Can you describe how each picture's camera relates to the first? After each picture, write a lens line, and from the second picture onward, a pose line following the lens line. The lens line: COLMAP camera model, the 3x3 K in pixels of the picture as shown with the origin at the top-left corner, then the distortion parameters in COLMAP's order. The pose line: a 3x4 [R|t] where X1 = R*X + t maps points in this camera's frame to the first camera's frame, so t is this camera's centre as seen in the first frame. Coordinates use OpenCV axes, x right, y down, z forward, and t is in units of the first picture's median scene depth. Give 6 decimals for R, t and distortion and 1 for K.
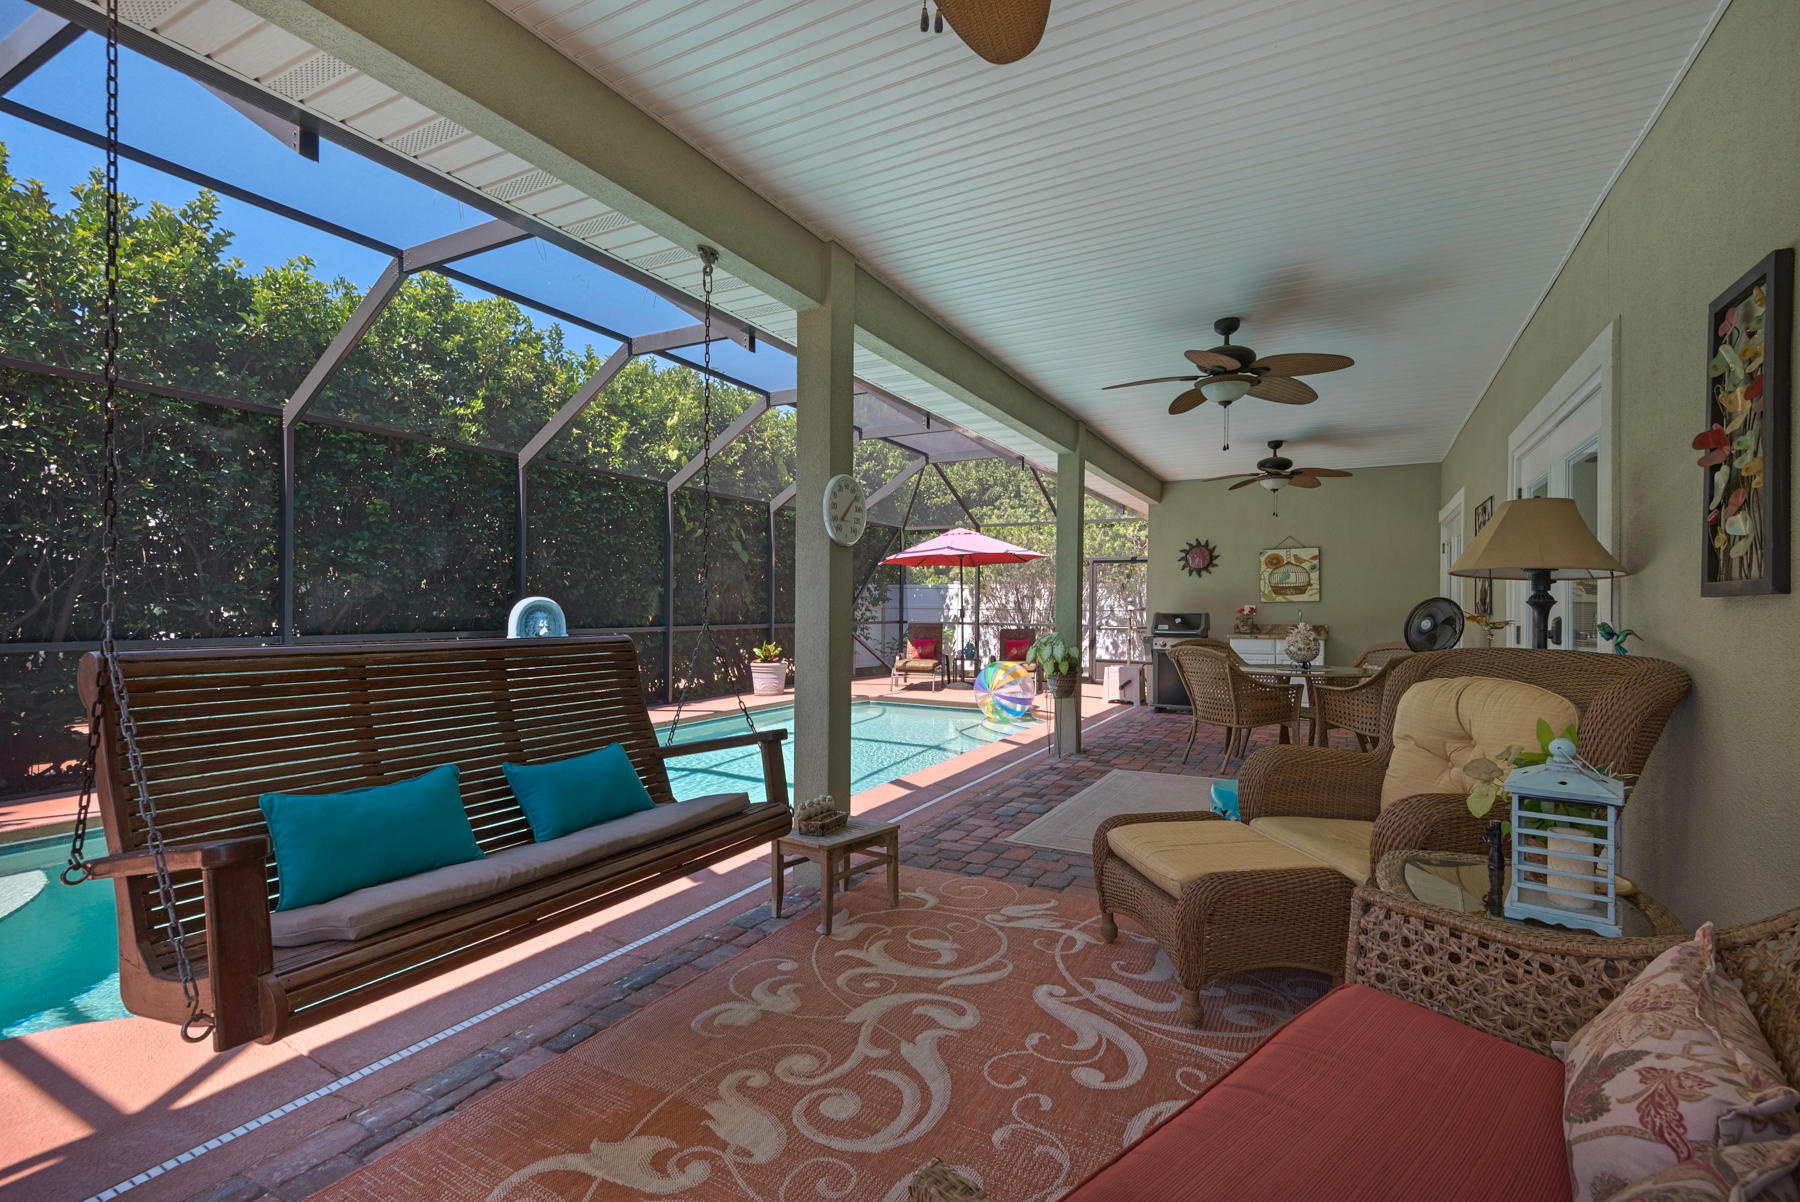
lens RADIAL K [[817.7, 0, 897.0], [0, 817.7, 607.1], [0, 0, 1]] dist [-0.001723, -0.002379]
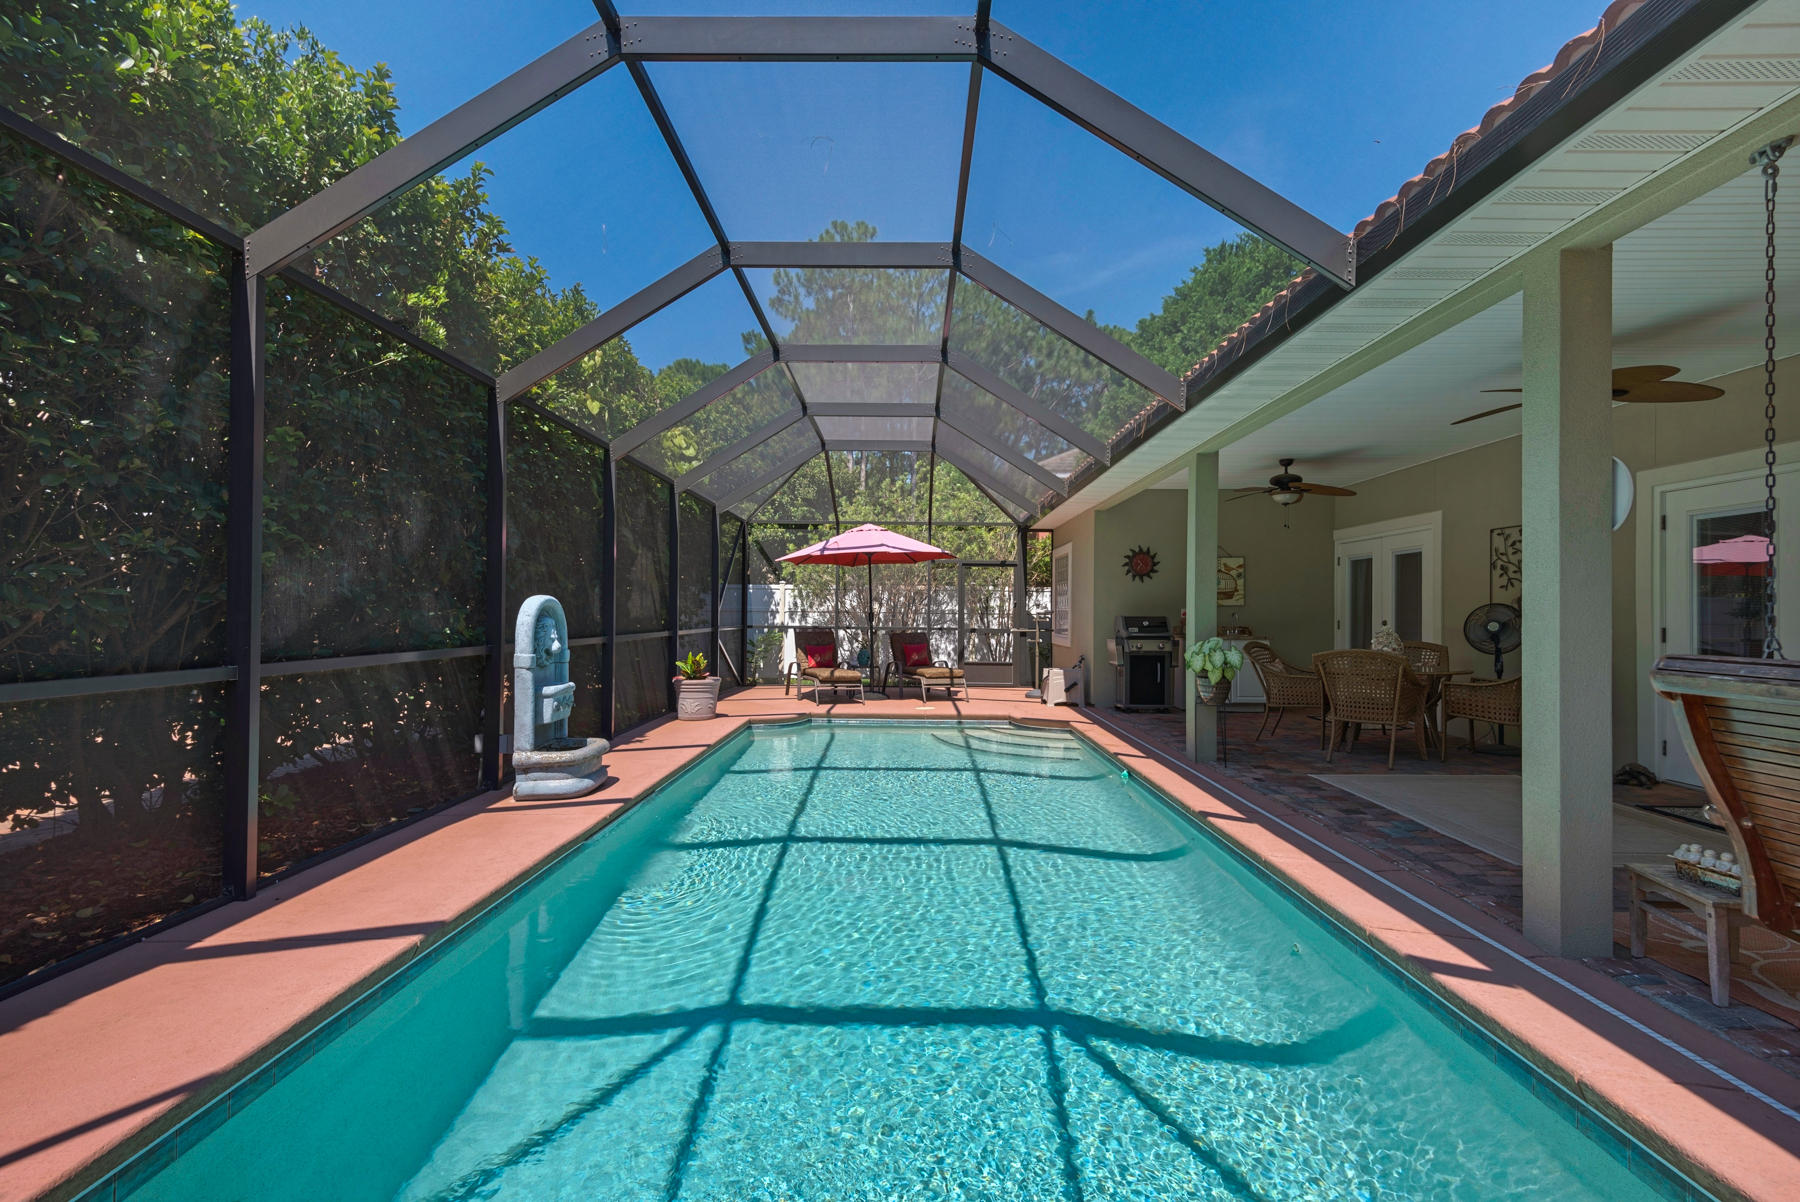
lens RADIAL K [[817.7, 0, 902.9], [0, 817.7, 595.9], [0, 0, 1]] dist [-0.001723, -0.002379]
pose [[0.882098, 0.008570, 0.470988, -0.416443], [-0.001038, 0.999867, -0.016249, -0.001295], [-0.471065, 0.013844, 0.881990, 0.228413]]
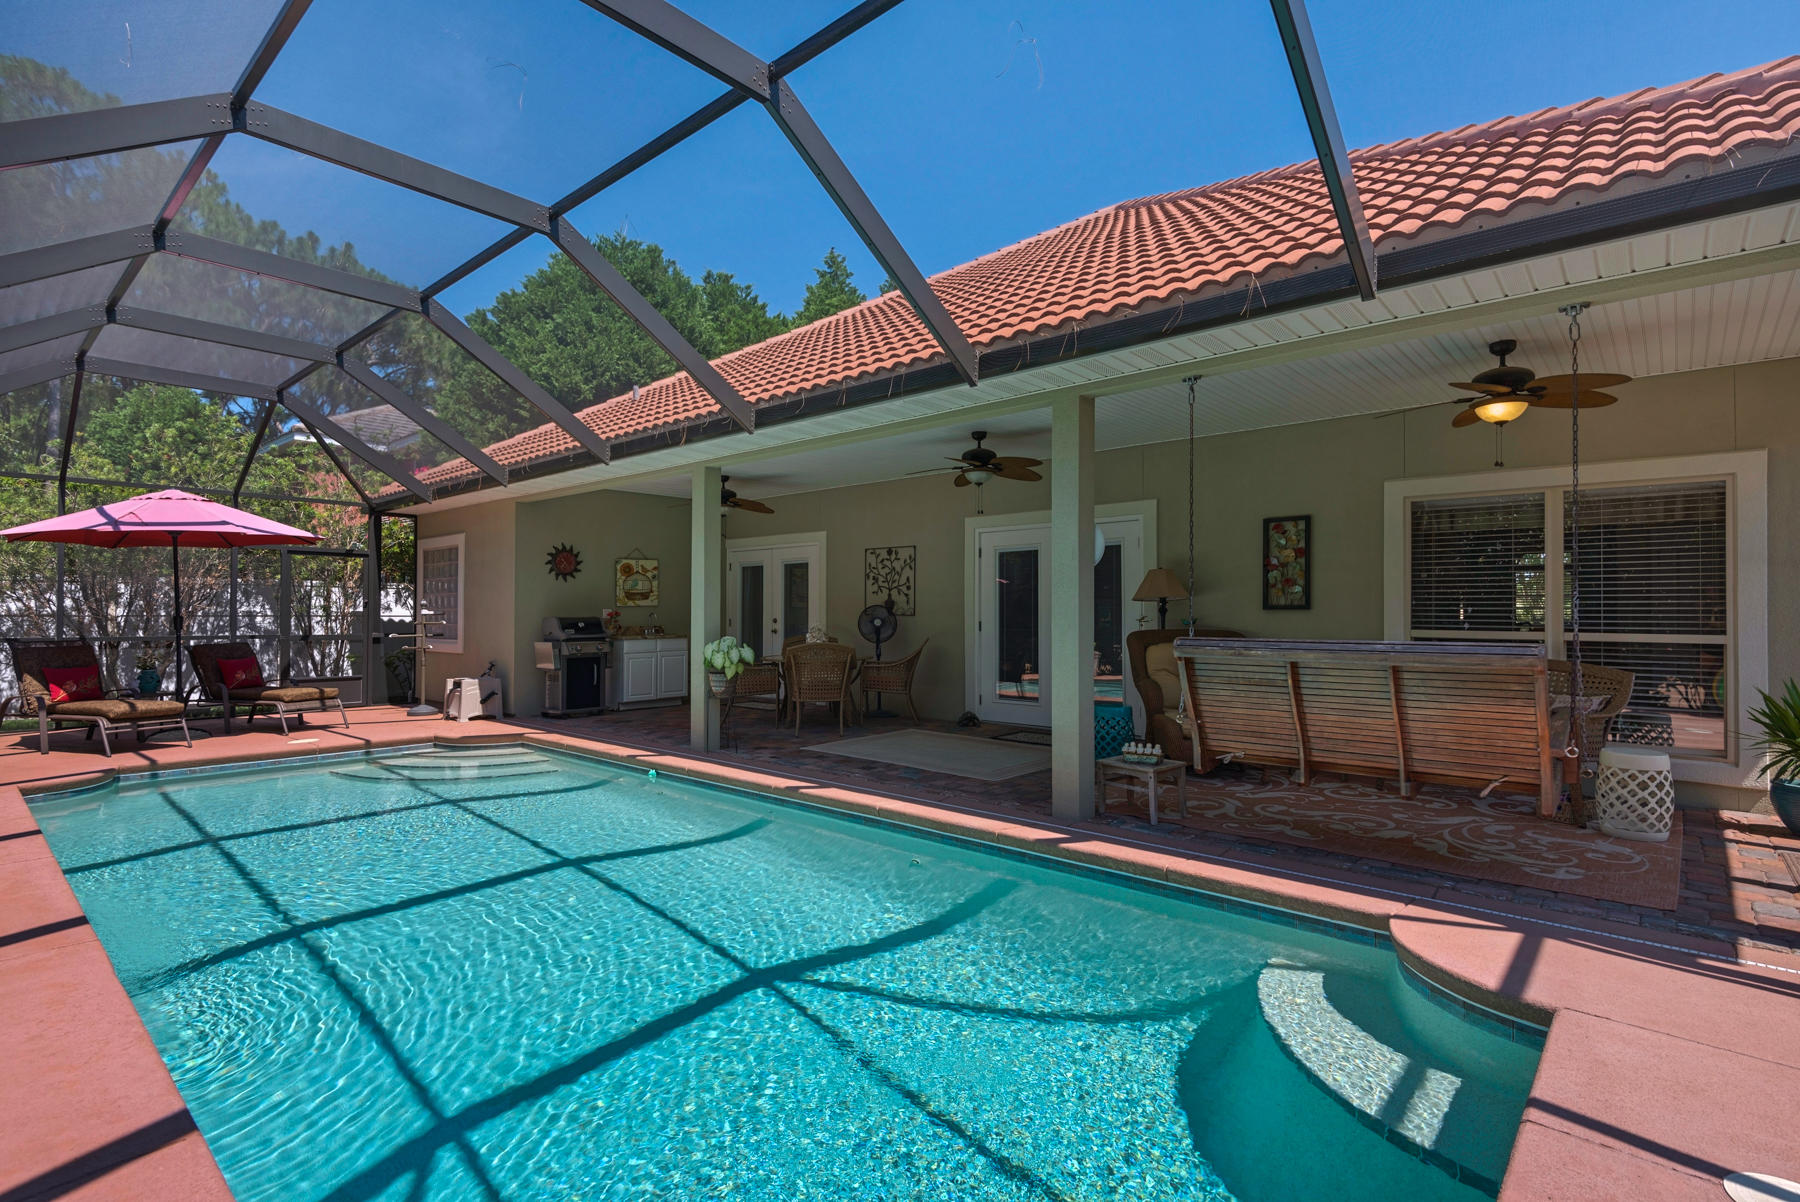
lens RADIAL K [[862.0, 0, 896.3], [0, 862.0, 600.3], [0, 0, 1]] dist [0.024516, -0.001012]
pose [[0.215126, 0.006209, 0.976567, -0.616020], [0.001653, 0.999976, -0.006722, -0.005954], [-0.976585, 0.003060, 0.215110, 0.388654]]
